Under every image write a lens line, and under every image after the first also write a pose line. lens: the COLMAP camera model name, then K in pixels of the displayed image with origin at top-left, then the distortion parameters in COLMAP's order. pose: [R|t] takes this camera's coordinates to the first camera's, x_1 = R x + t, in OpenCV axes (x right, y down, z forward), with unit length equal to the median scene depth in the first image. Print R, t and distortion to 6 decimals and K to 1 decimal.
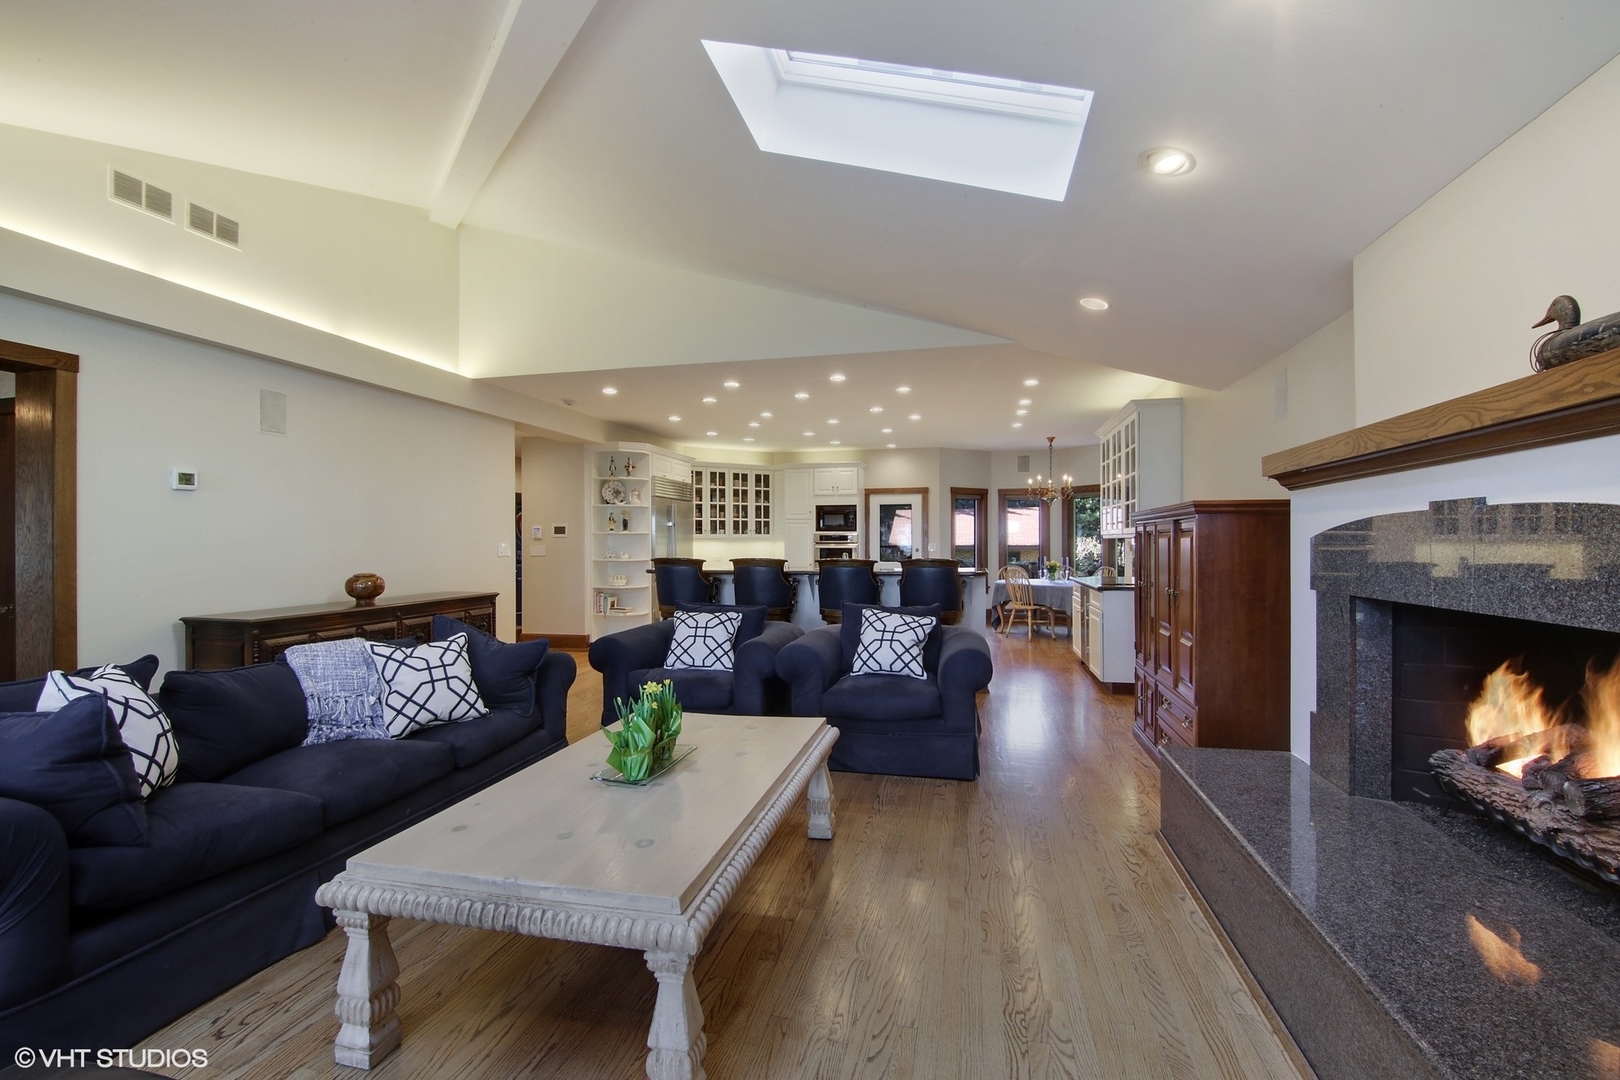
lens RADIAL K [[718.0, 0, 812.3], [0, 718.0, 545.8], [0, 0, 1]] dist [0.000480, -0.000181]
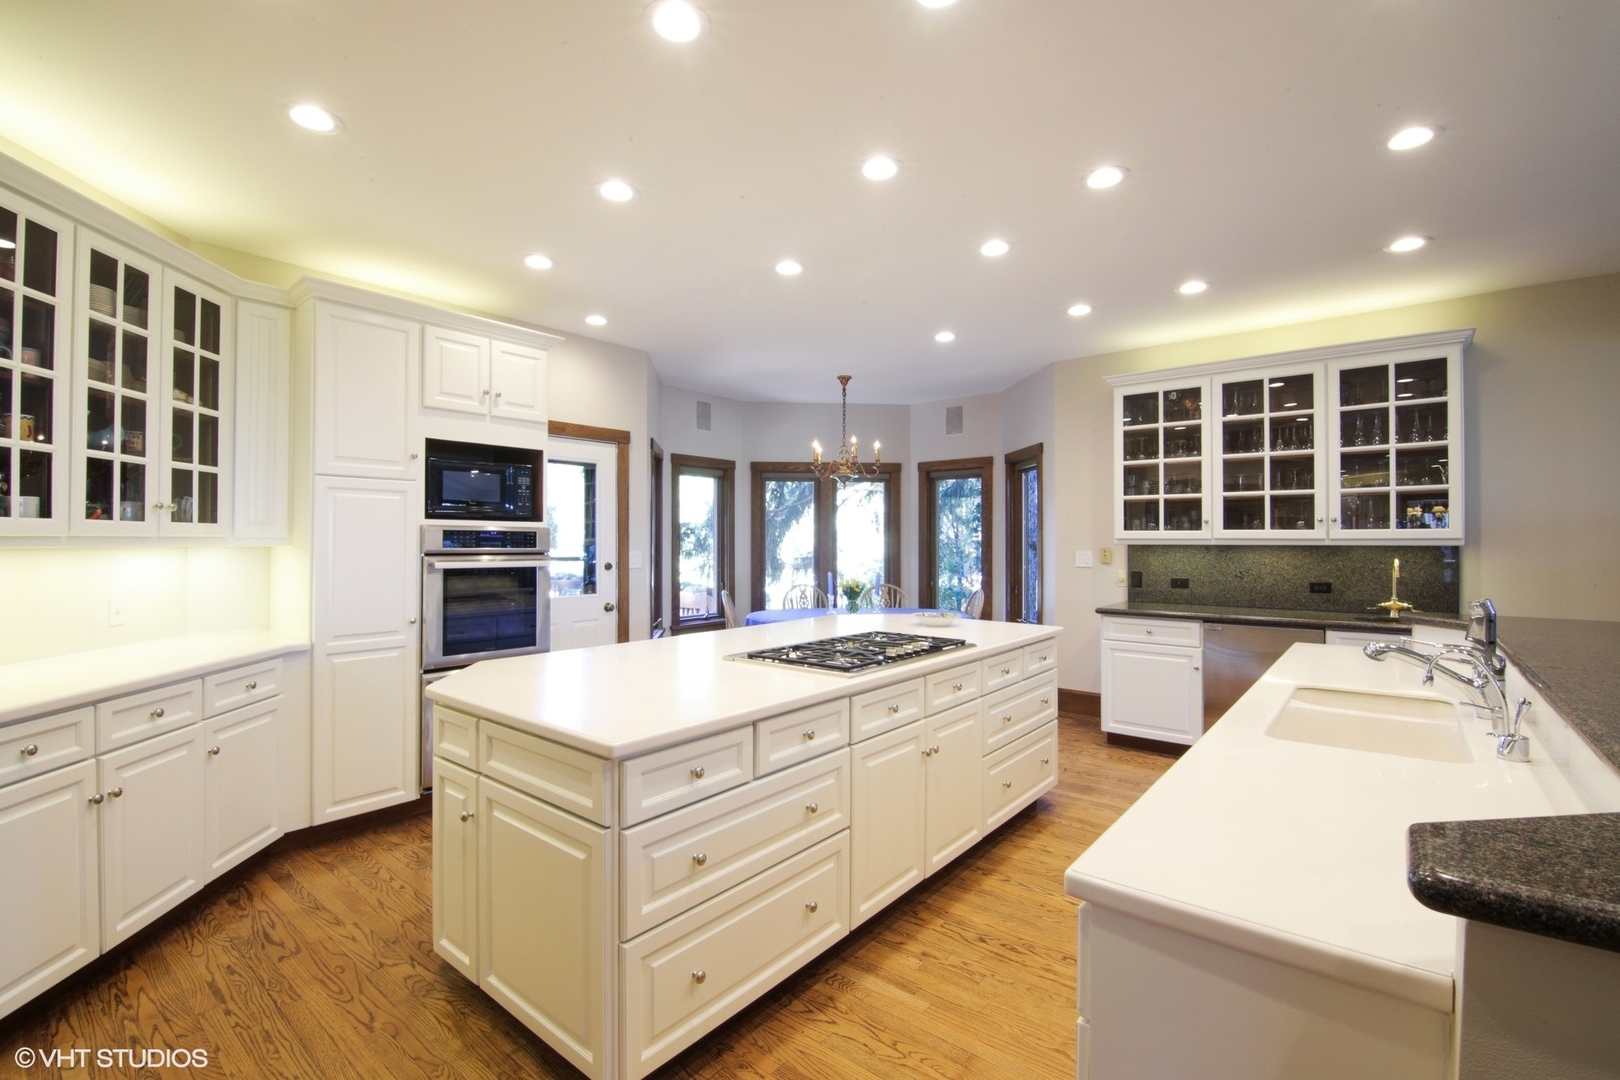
lens RADIAL K [[718.0, 0, 801.4], [0, 718.0, 536.4], [0, 0, 1]] dist [0.000480, -0.000181]
pose [[0.444997, 0.008183, 0.895495, -0.210308], [0.001730, 0.999949, -0.009998, -0.008244], [-0.895530, 0.005998, 0.444960, 0.700580]]
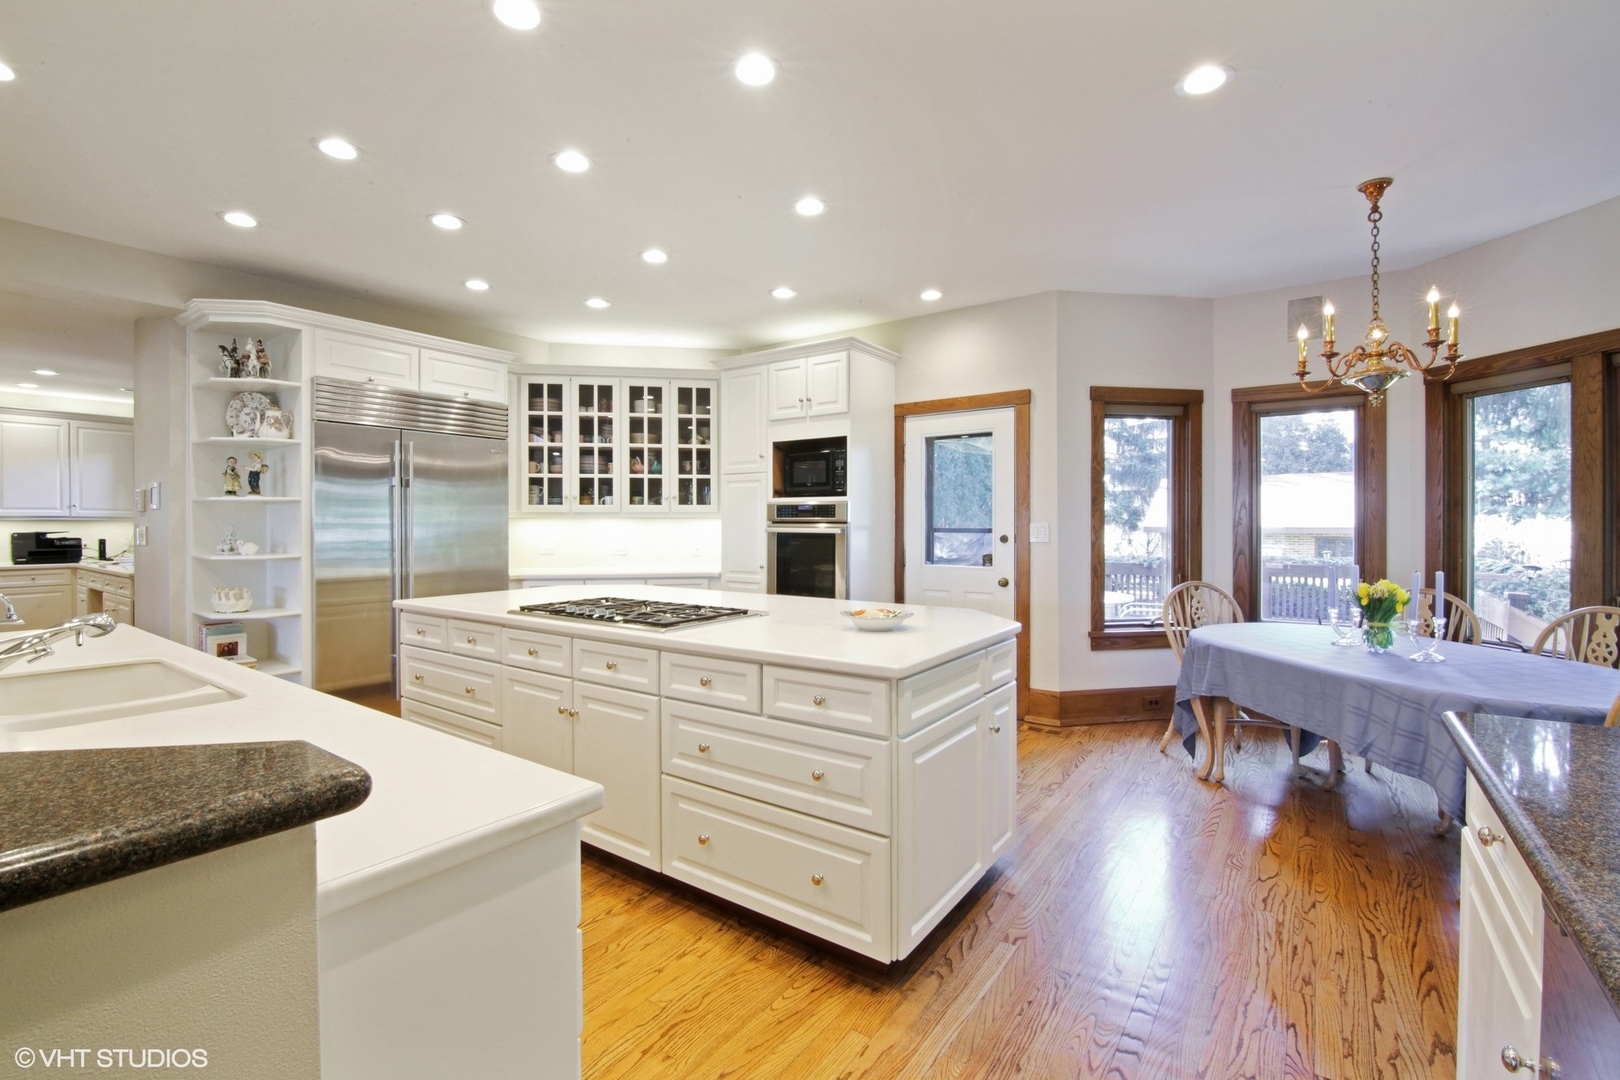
lens RADIAL K [[718.0, 0, 814.5], [0, 718.0, 526.4], [0, 0, 1]] dist [0.000480, -0.000181]
pose [[0.926186, 0.002587, -0.377058, 0.206725], [-0.002247, 0.999997, 0.001341, -0.001652], [0.377060, -0.000394, 0.926189, 0.571453]]
